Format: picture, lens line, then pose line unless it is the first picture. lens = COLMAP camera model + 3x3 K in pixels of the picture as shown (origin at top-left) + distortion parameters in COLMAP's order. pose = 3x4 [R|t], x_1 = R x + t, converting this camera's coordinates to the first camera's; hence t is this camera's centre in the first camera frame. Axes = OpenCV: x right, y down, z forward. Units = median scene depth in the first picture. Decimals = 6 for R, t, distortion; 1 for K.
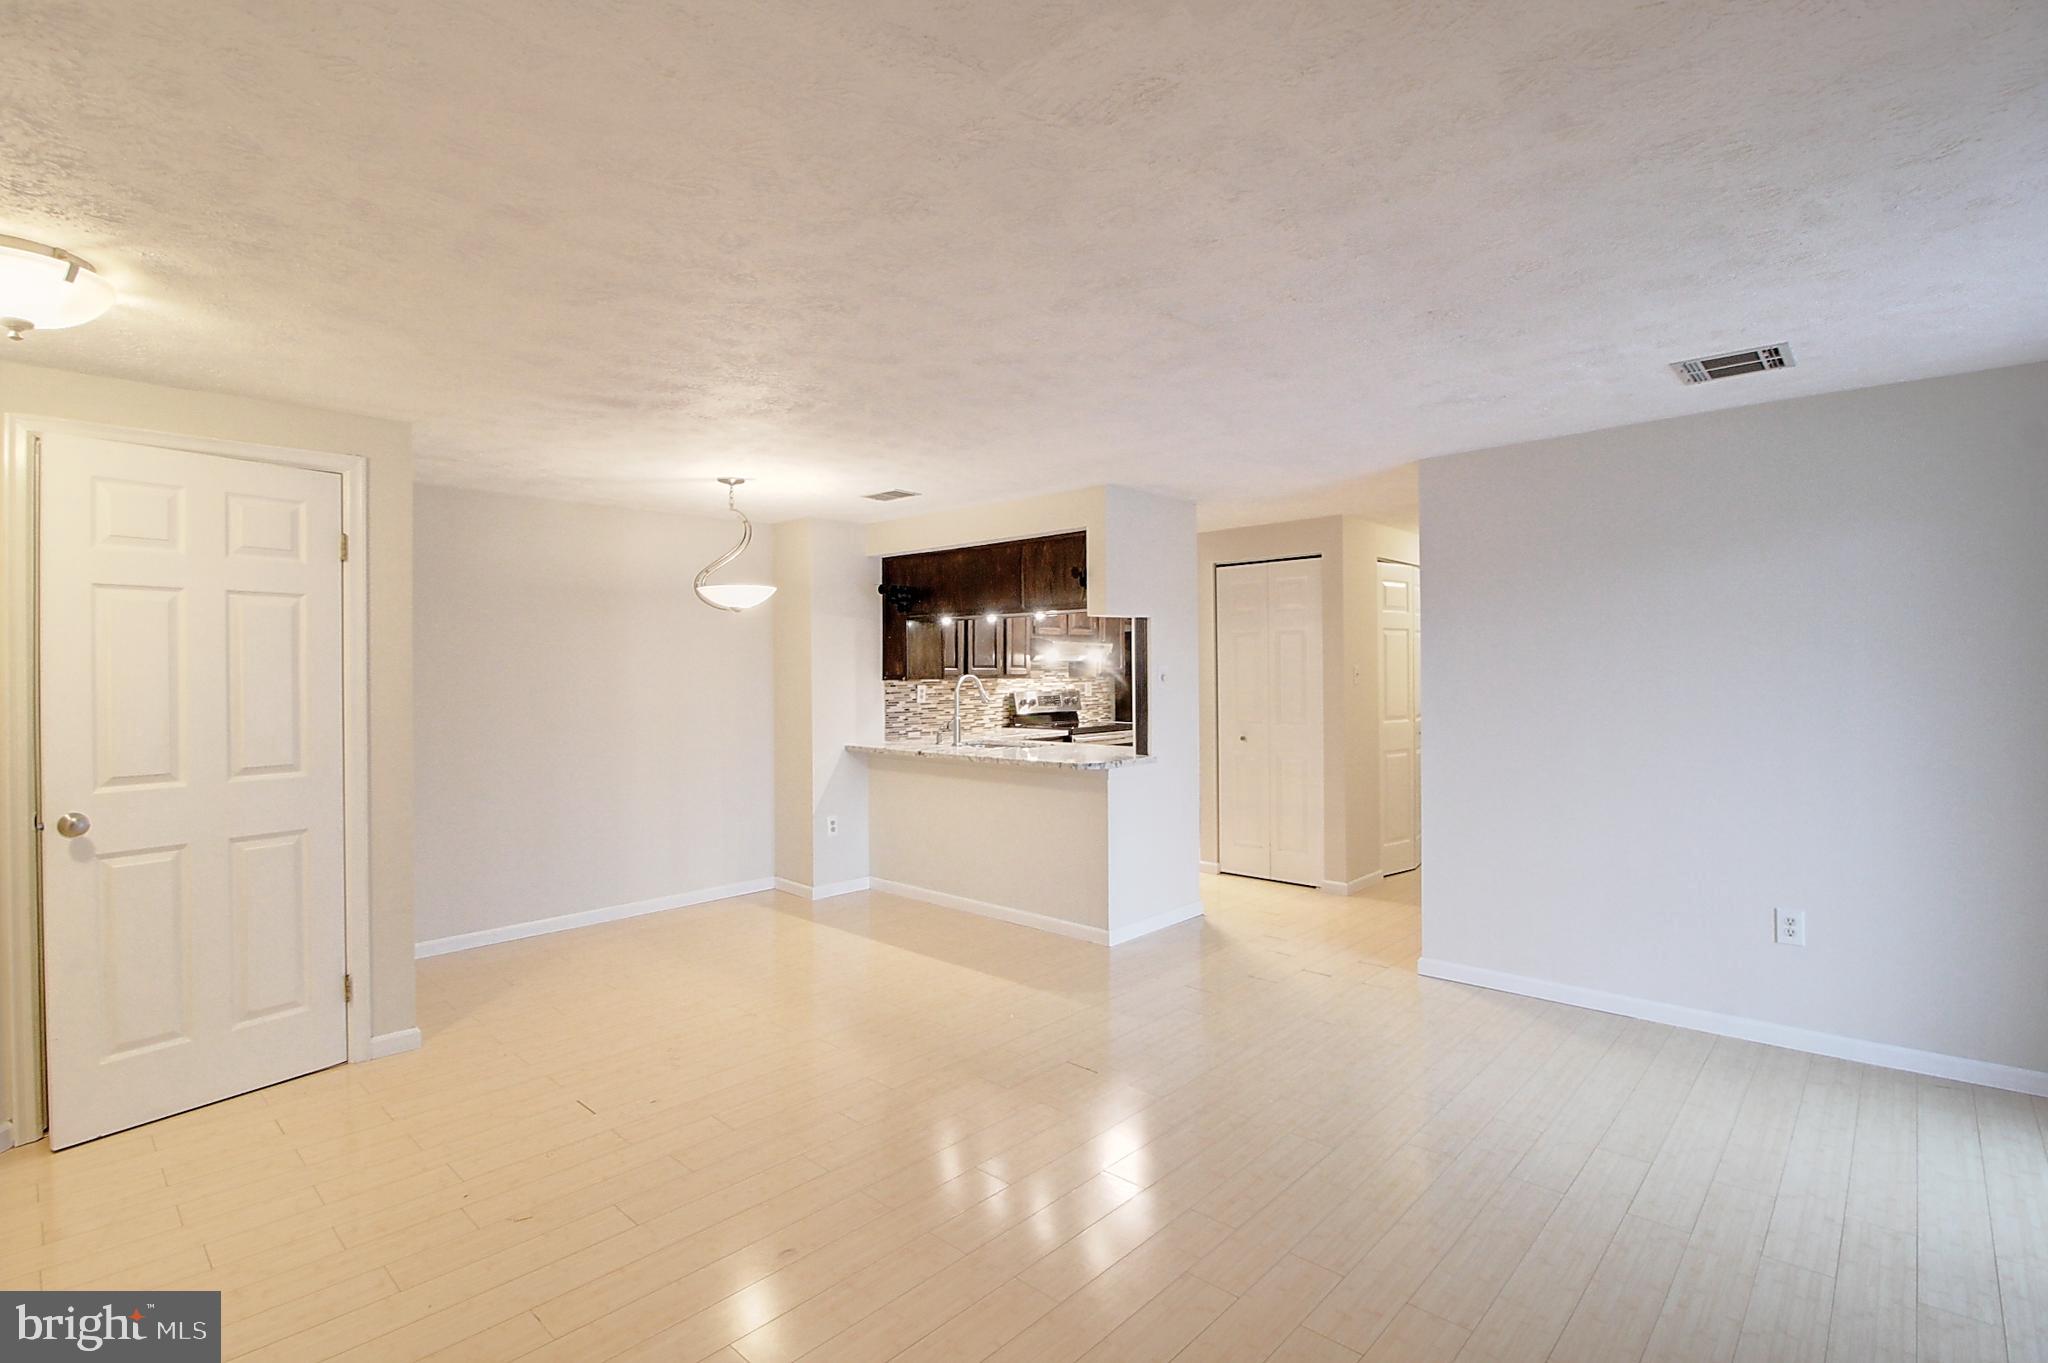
lens RADIAL K [[953.9, 0, 1037.0], [0, 953.9, 669.8], [0, 0, 1]] dist [0.000627, -0.010778]
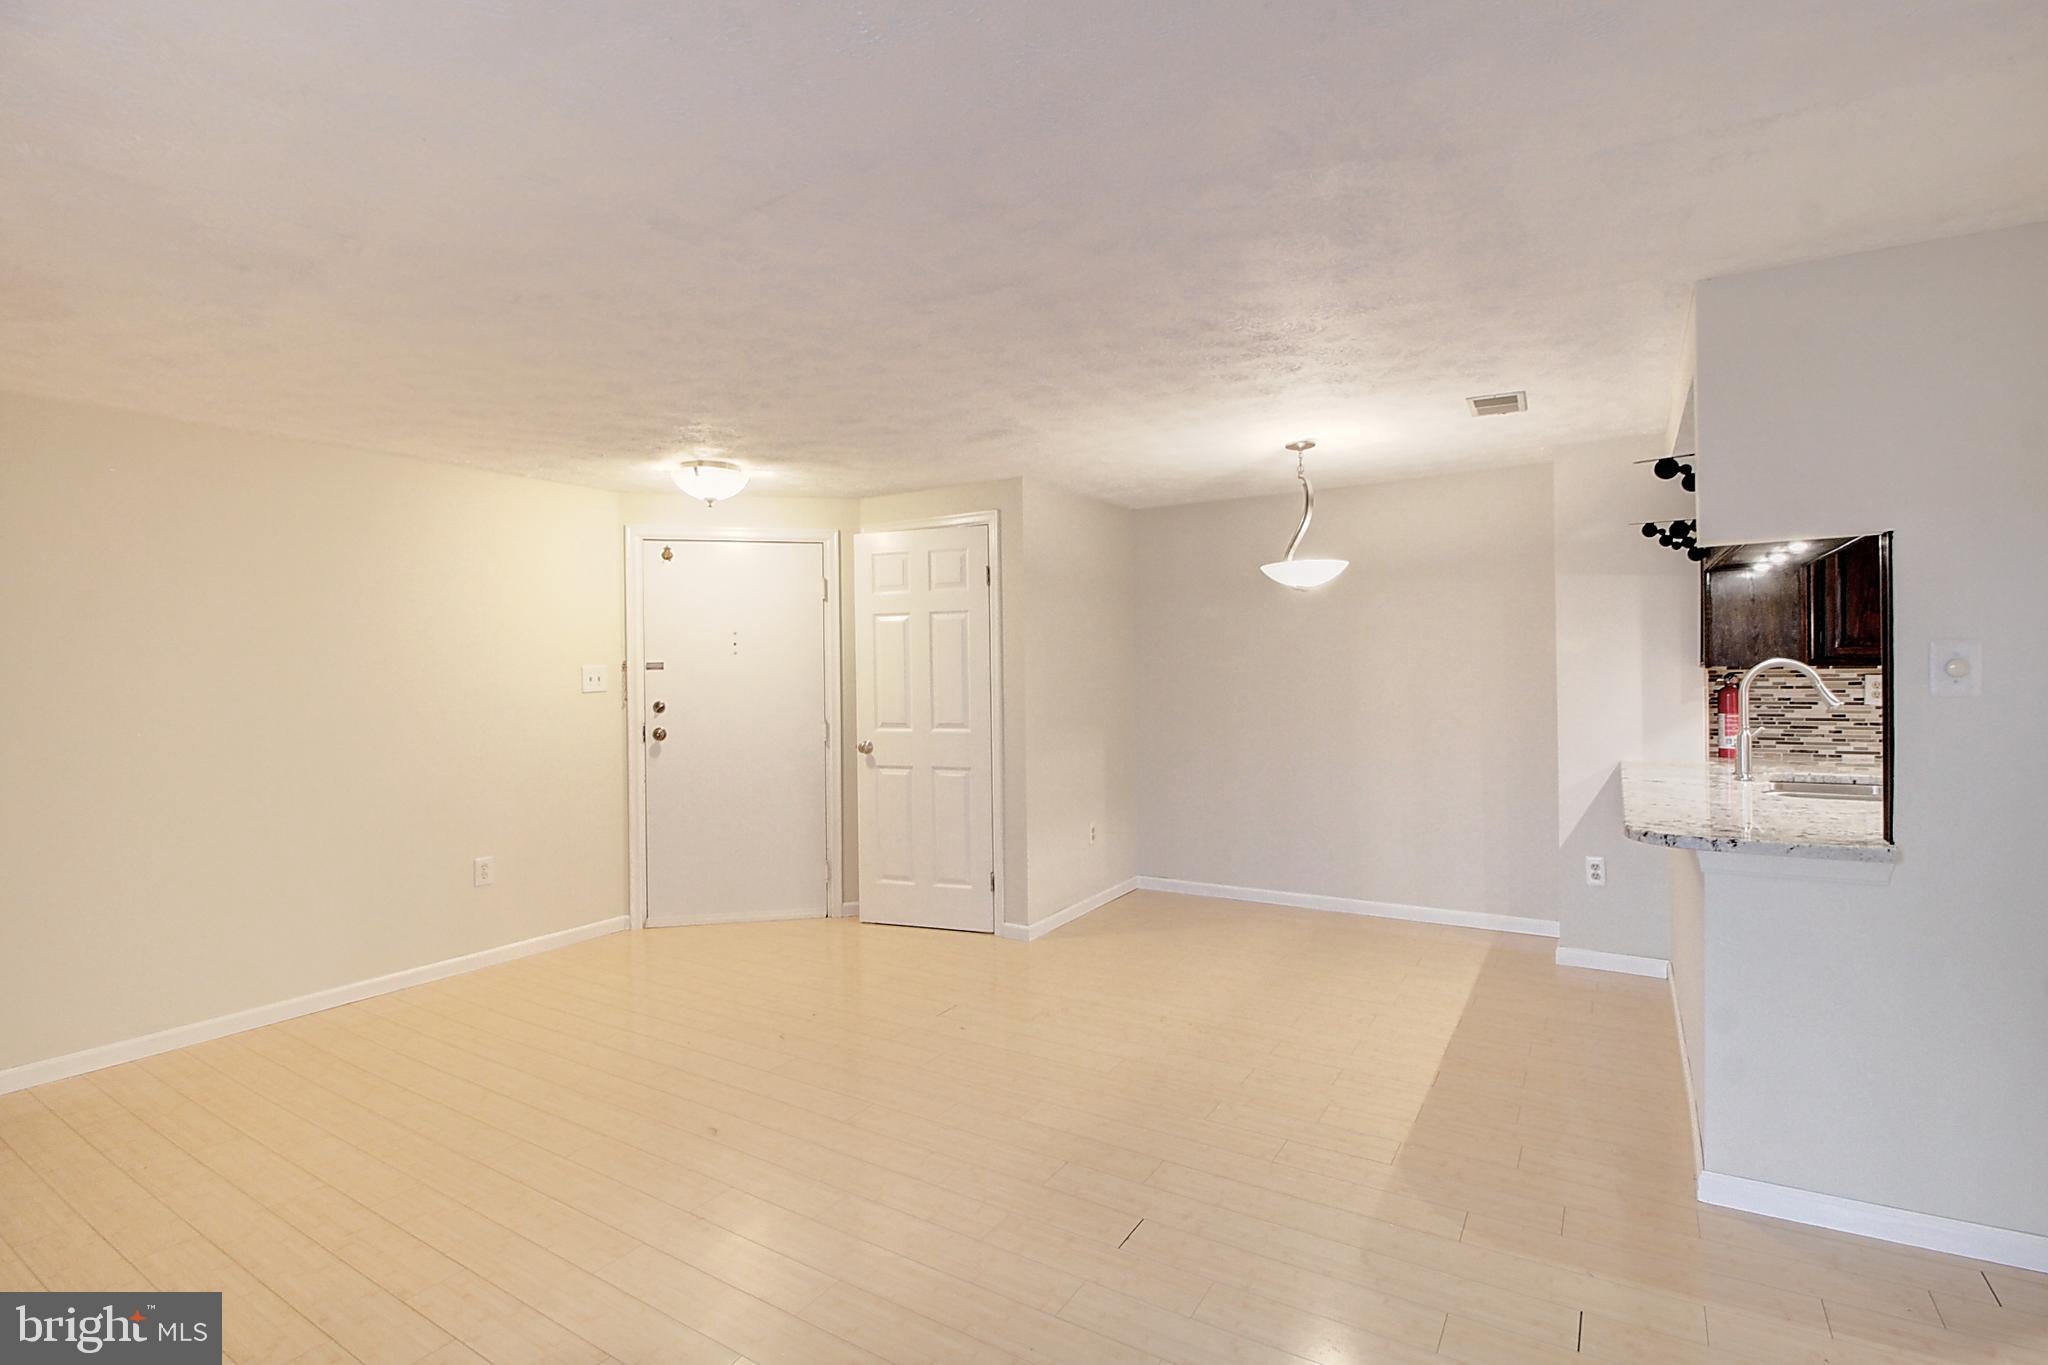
lens RADIAL K [[953.9, 0, 1037.0], [0, 953.9, 670.8], [0, 0, 1]] dist [0.000627, -0.010778]
pose [[0.197954, 0.011837, -0.980140, 0.512128], [0.014552, 0.999781, 0.015013, -0.003828], [0.980103, -0.017235, 0.197739, 0.578281]]
